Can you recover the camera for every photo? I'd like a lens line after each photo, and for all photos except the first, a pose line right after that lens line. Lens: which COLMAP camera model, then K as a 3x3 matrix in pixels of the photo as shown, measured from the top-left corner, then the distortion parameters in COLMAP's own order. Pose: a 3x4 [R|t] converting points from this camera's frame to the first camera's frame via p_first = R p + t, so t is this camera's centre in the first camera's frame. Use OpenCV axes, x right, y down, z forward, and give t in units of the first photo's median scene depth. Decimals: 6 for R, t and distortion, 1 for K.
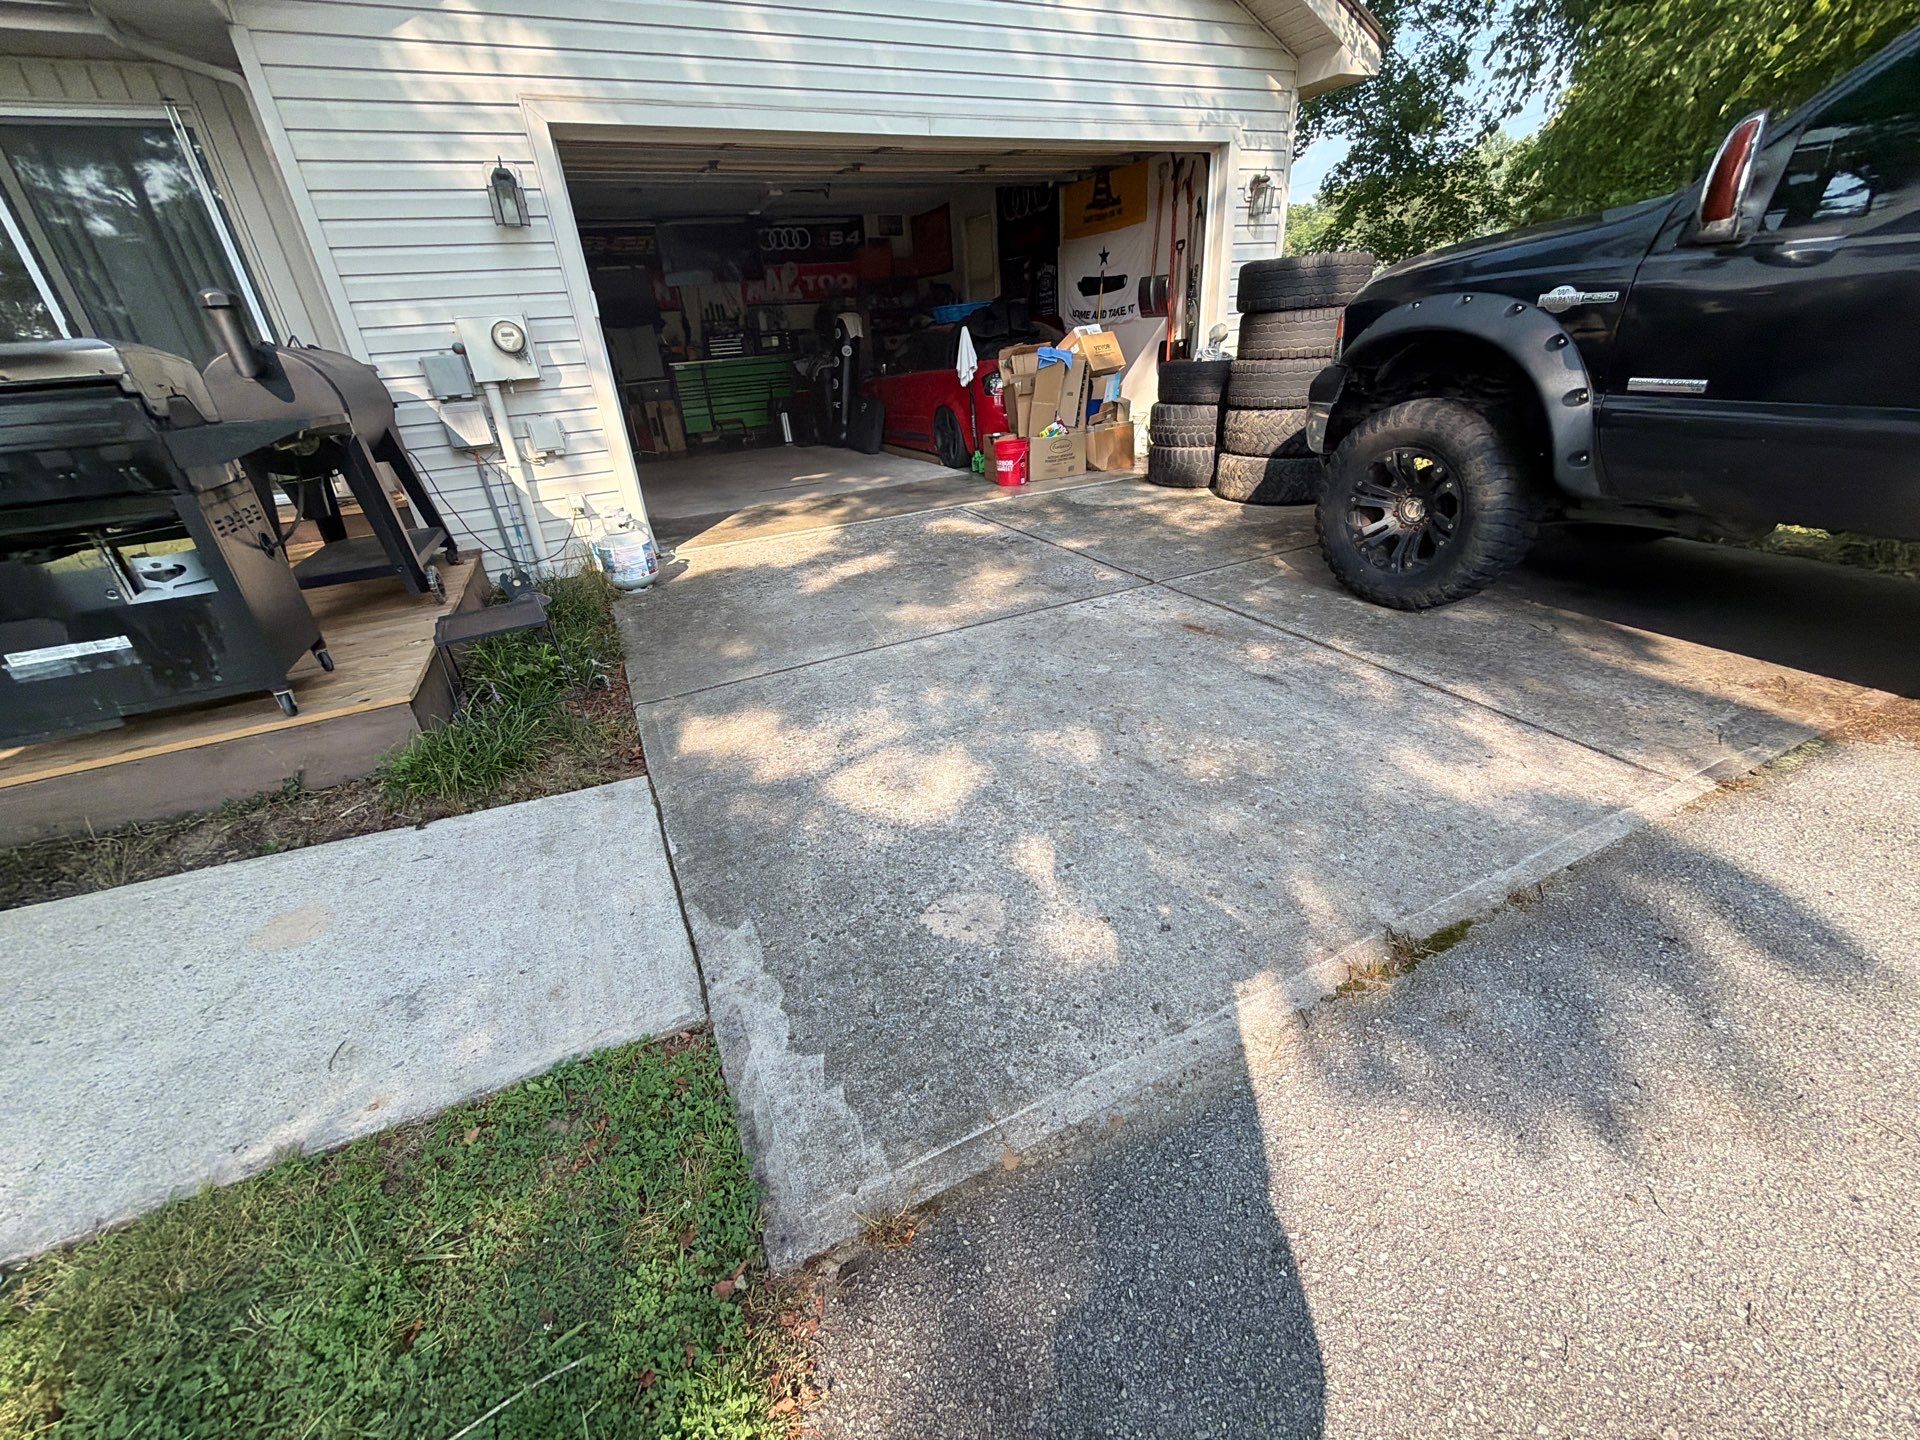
lens RADIAL K [[766.8, 0, 960.4], [0, 766.8, 725.0], [0, 0, 1]] dist [0.005941, -0.001548]
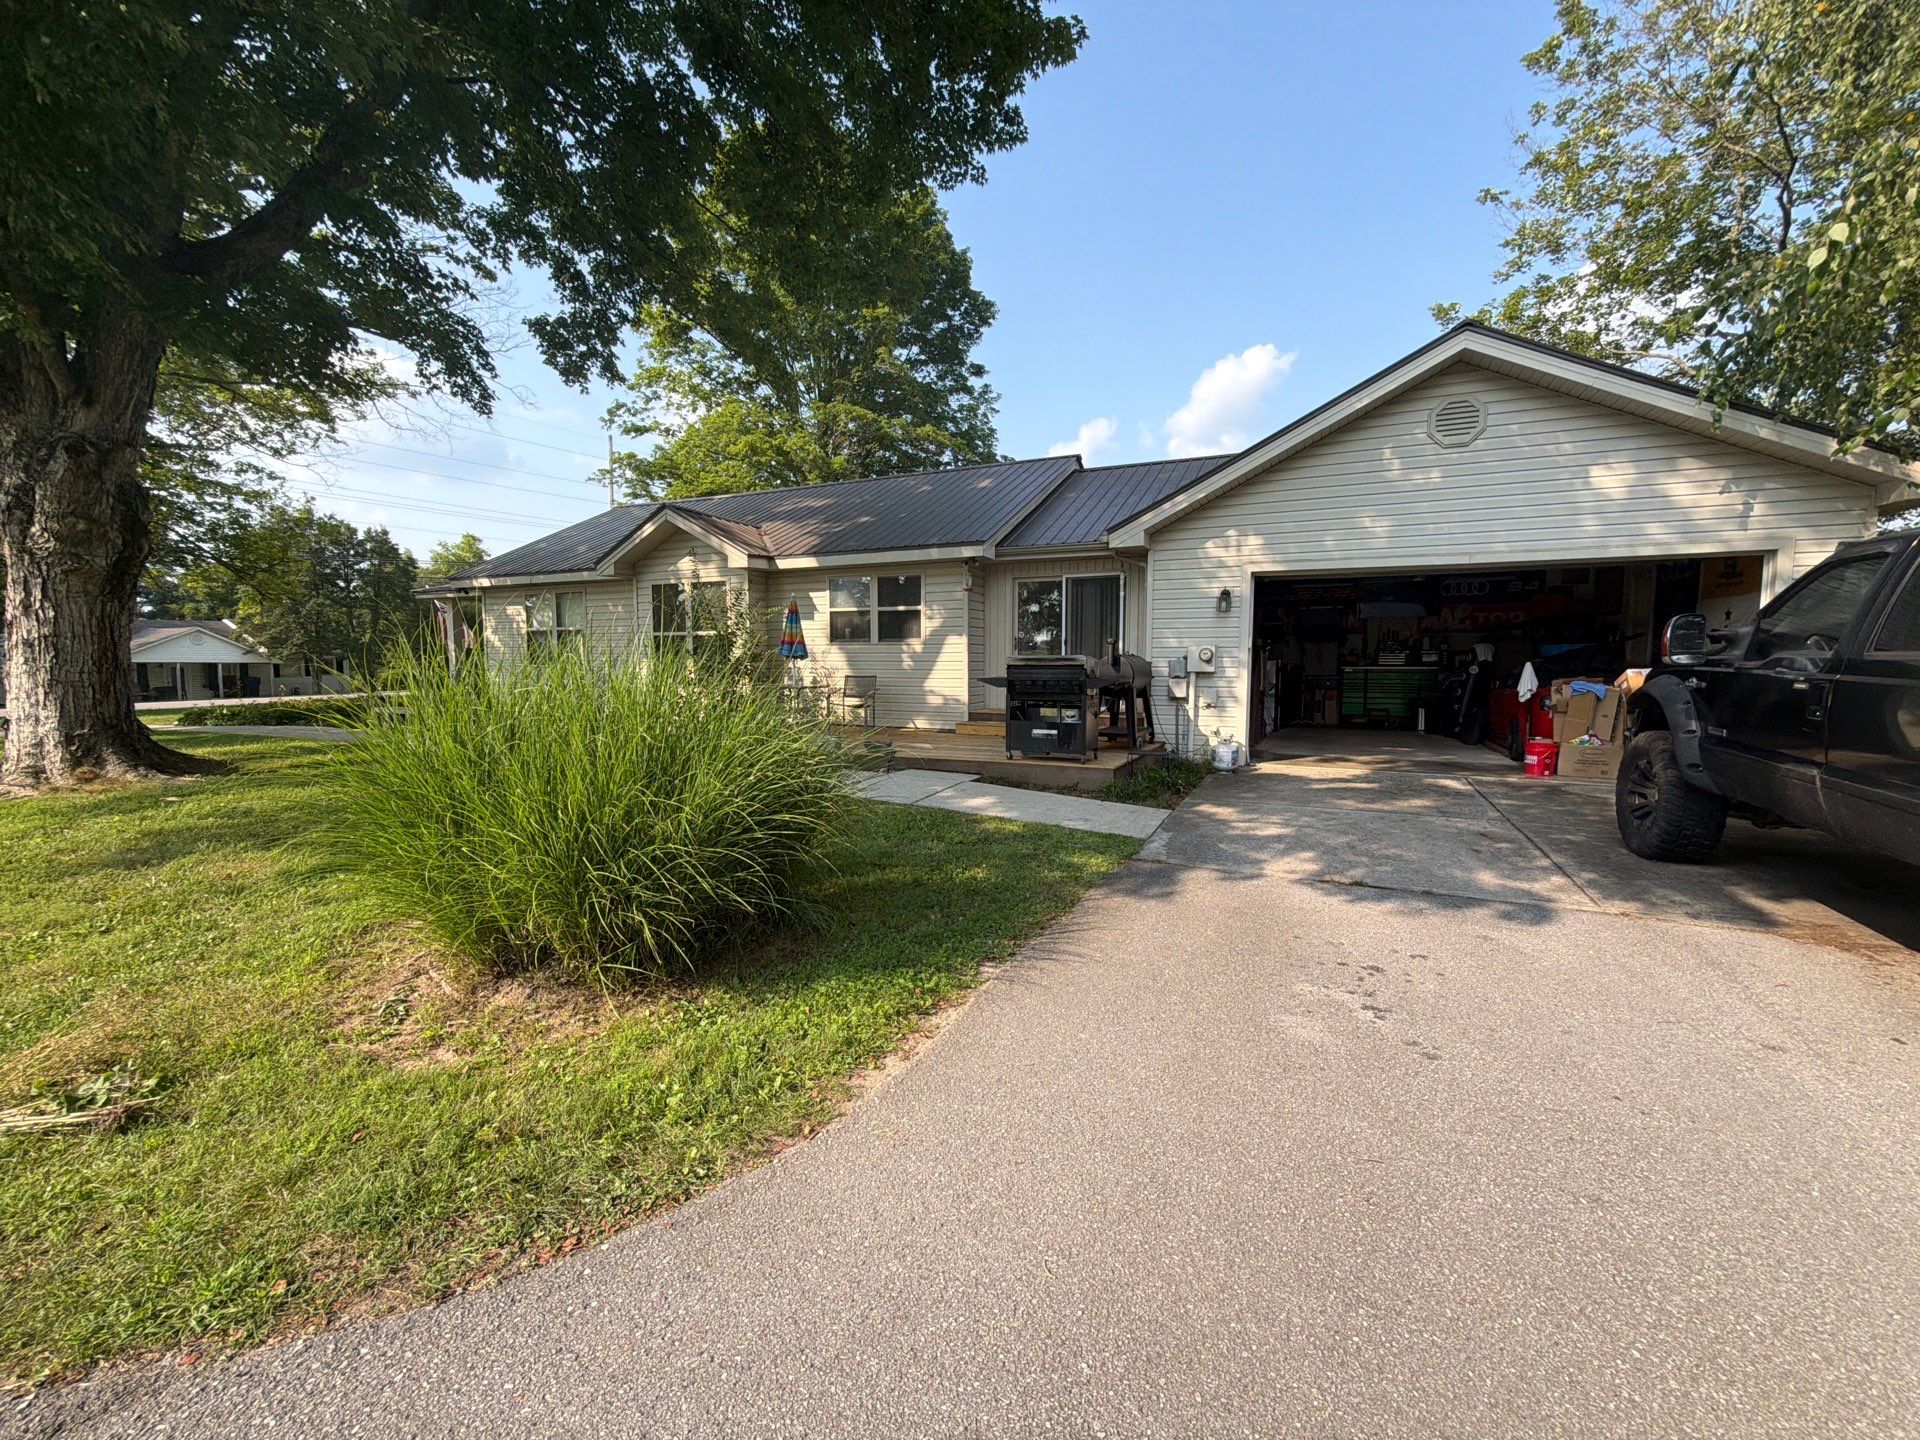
lens RADIAL K [[766.8, 0, 960.6], [0, 766.8, 719.7], [0, 0, 1]] dist [0.005941, -0.001548]
pose [[0.636698, 0.132738, -0.759603, 0.664499], [-0.389109, 0.905767, -0.167871, 0.313324], [0.665741, 0.402451, 0.628349, -0.782908]]
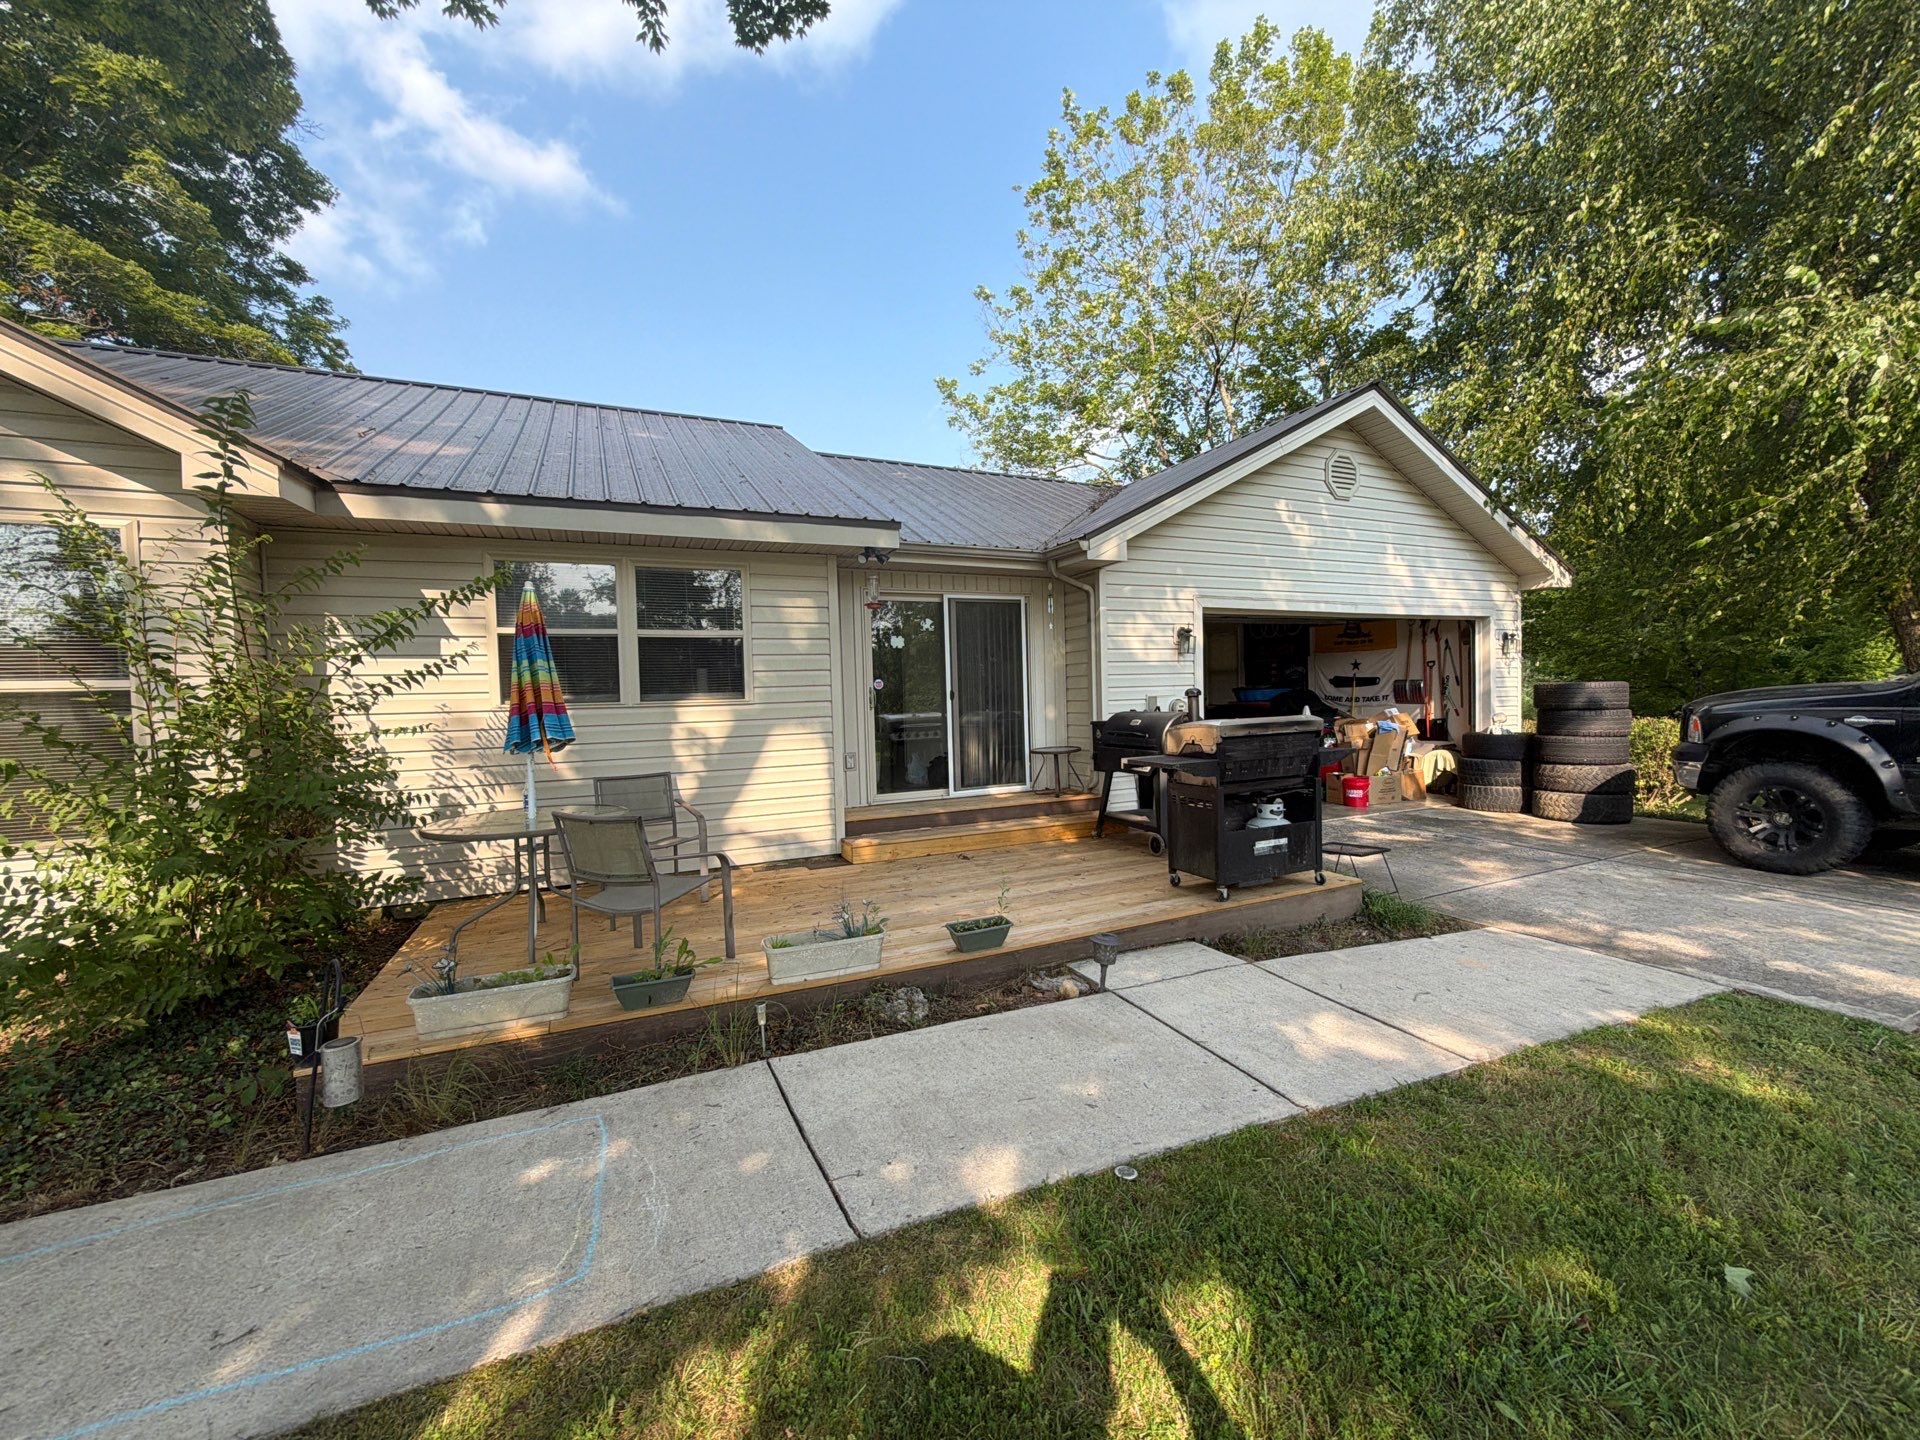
lens RADIAL K [[766.8, 0, 975.6], [0, 766.8, 716.5], [0, 0, 1]] dist [0.005941, -0.001548]
pose [[0.999022, 0.043759, -0.006293, -1.018665], [-0.042261, 0.903502, -0.426495, 0.276643], [-0.012977, 0.426344, 0.904468, -0.559212]]
